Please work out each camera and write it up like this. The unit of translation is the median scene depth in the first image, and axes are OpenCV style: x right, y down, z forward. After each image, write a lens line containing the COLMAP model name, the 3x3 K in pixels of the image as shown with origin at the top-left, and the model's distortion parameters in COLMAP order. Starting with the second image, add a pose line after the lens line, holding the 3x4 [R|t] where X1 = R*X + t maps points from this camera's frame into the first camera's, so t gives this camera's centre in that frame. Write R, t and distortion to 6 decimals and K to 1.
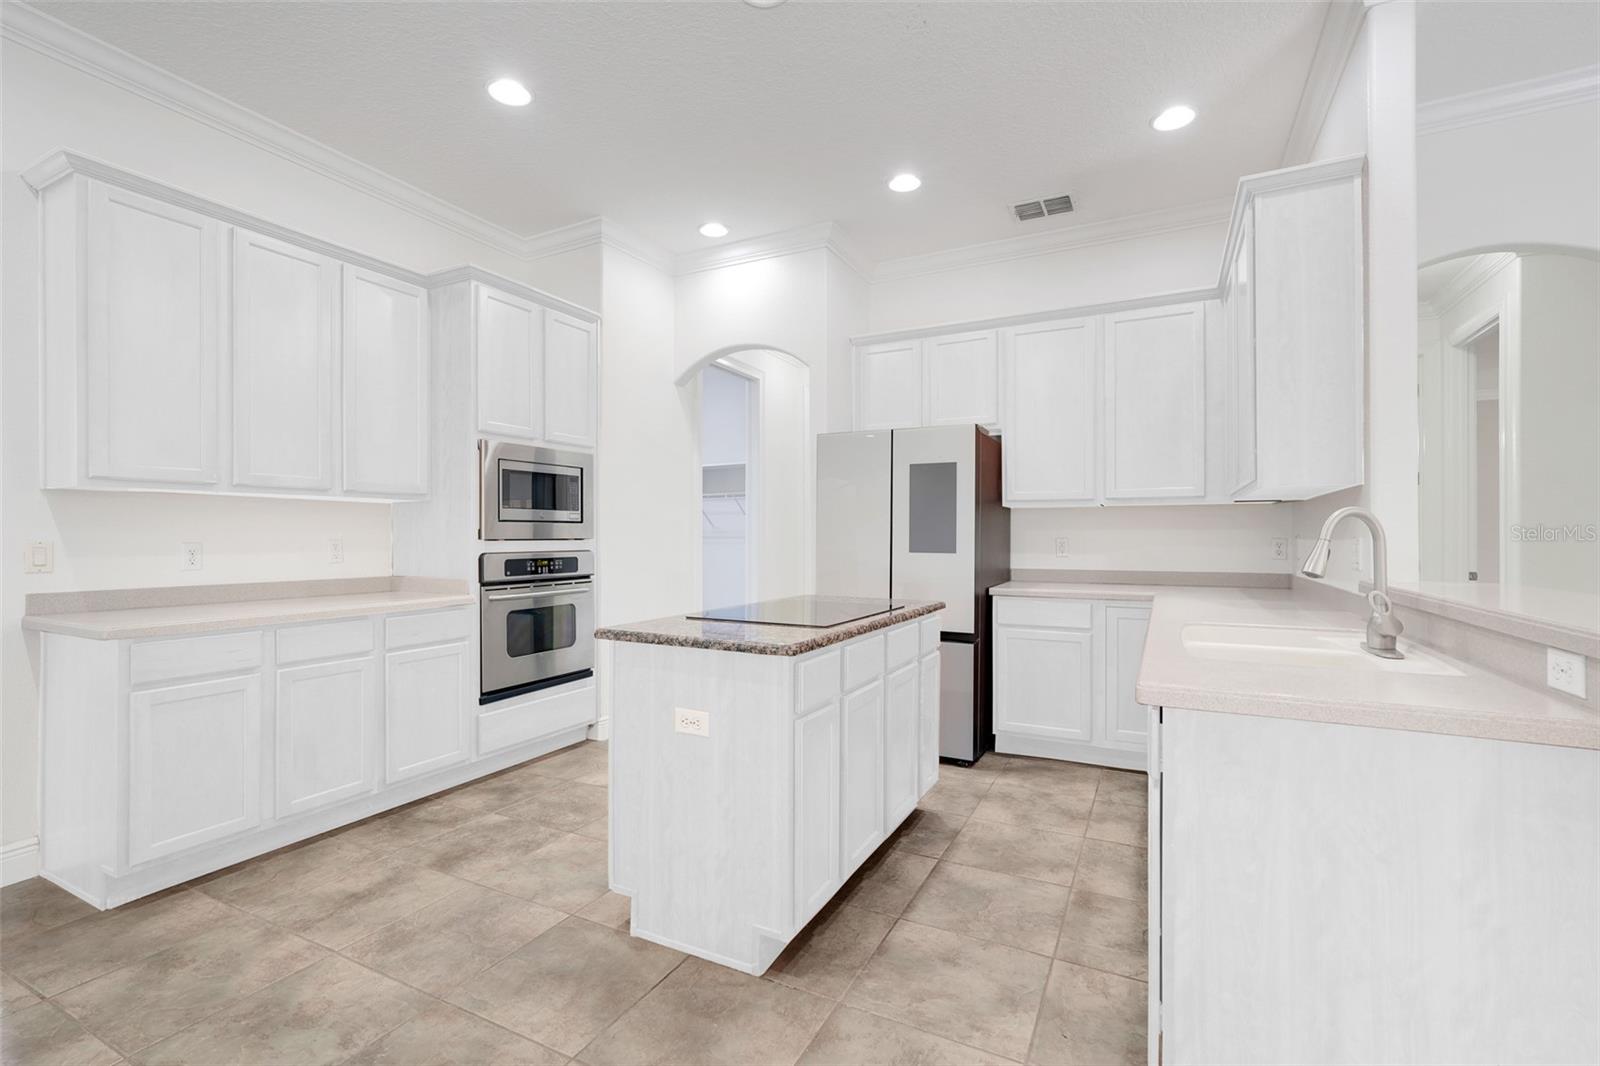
lens RADIAL K [[716.4, 0, 798.8], [0, 716.4, 533.7], [0, 0, 1]] dist [0.005202, 0.000633]
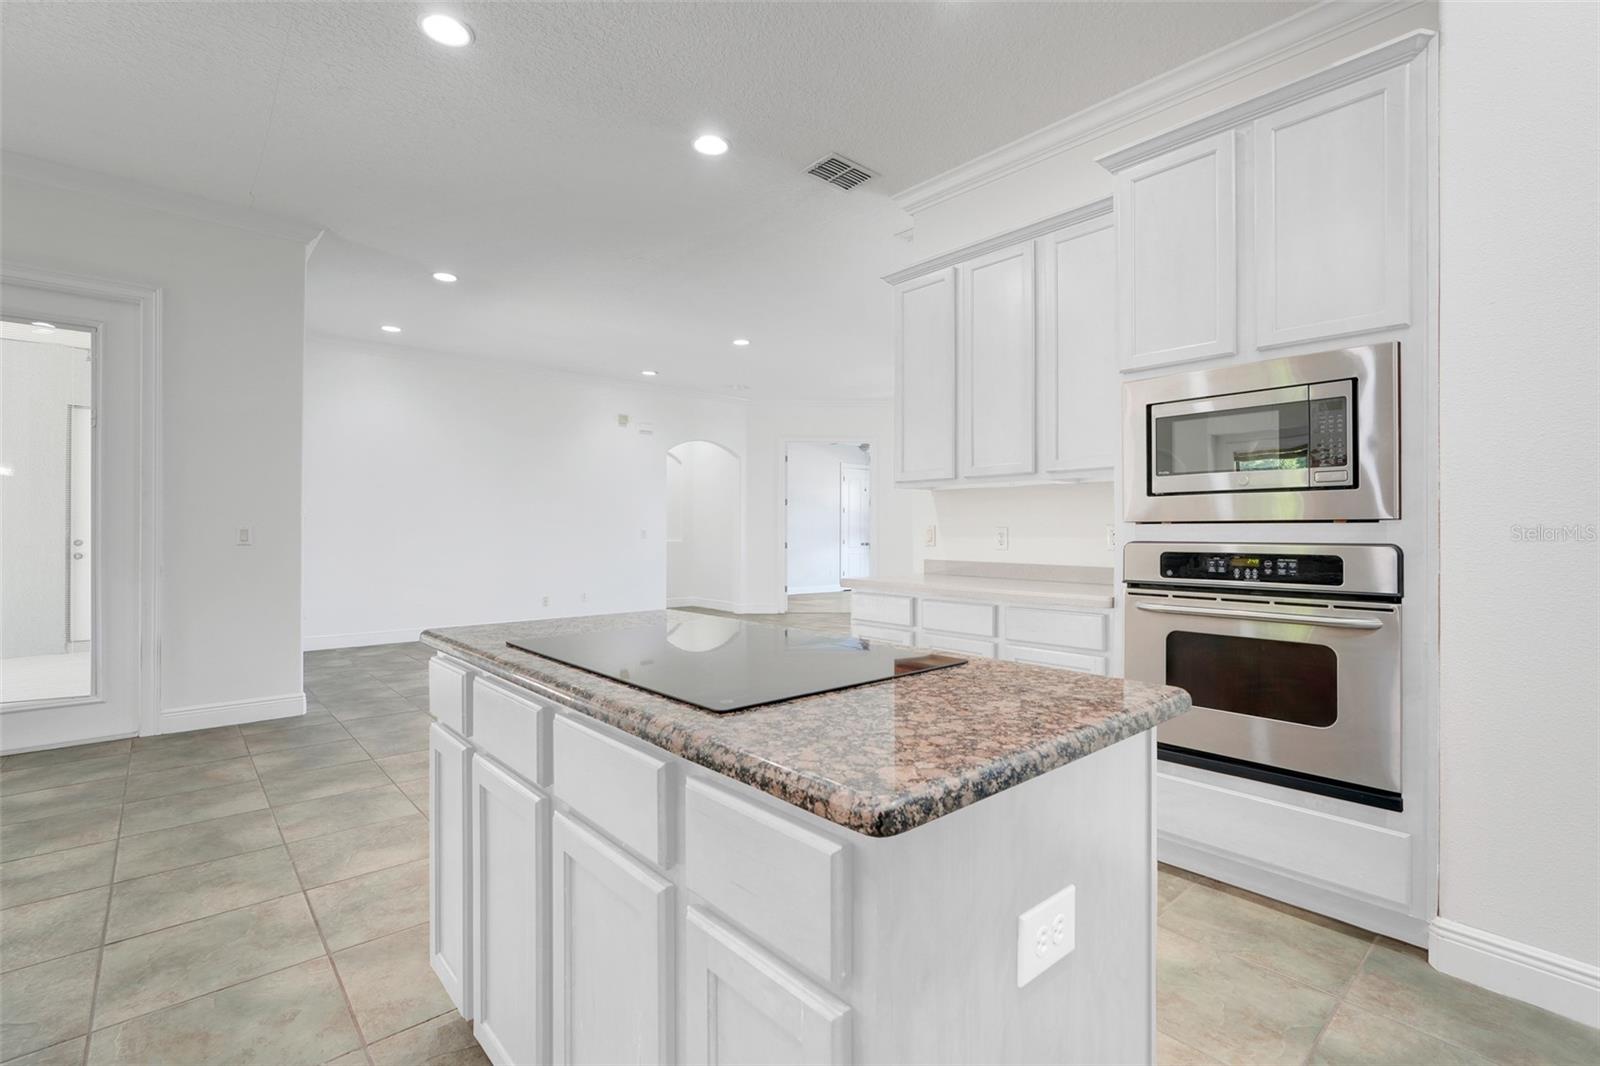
lens RADIAL K [[716.4, 0, 799.4], [0, 716.4, 529.6], [0, 0, 1]] dist [0.005202, 0.000633]
pose [[-0.358104, -0.005413, -0.933666, 0.325015], [-0.002499, 0.999985, -0.004839, 0.018275], [0.933679, 0.000600, -0.358112, 0.881247]]
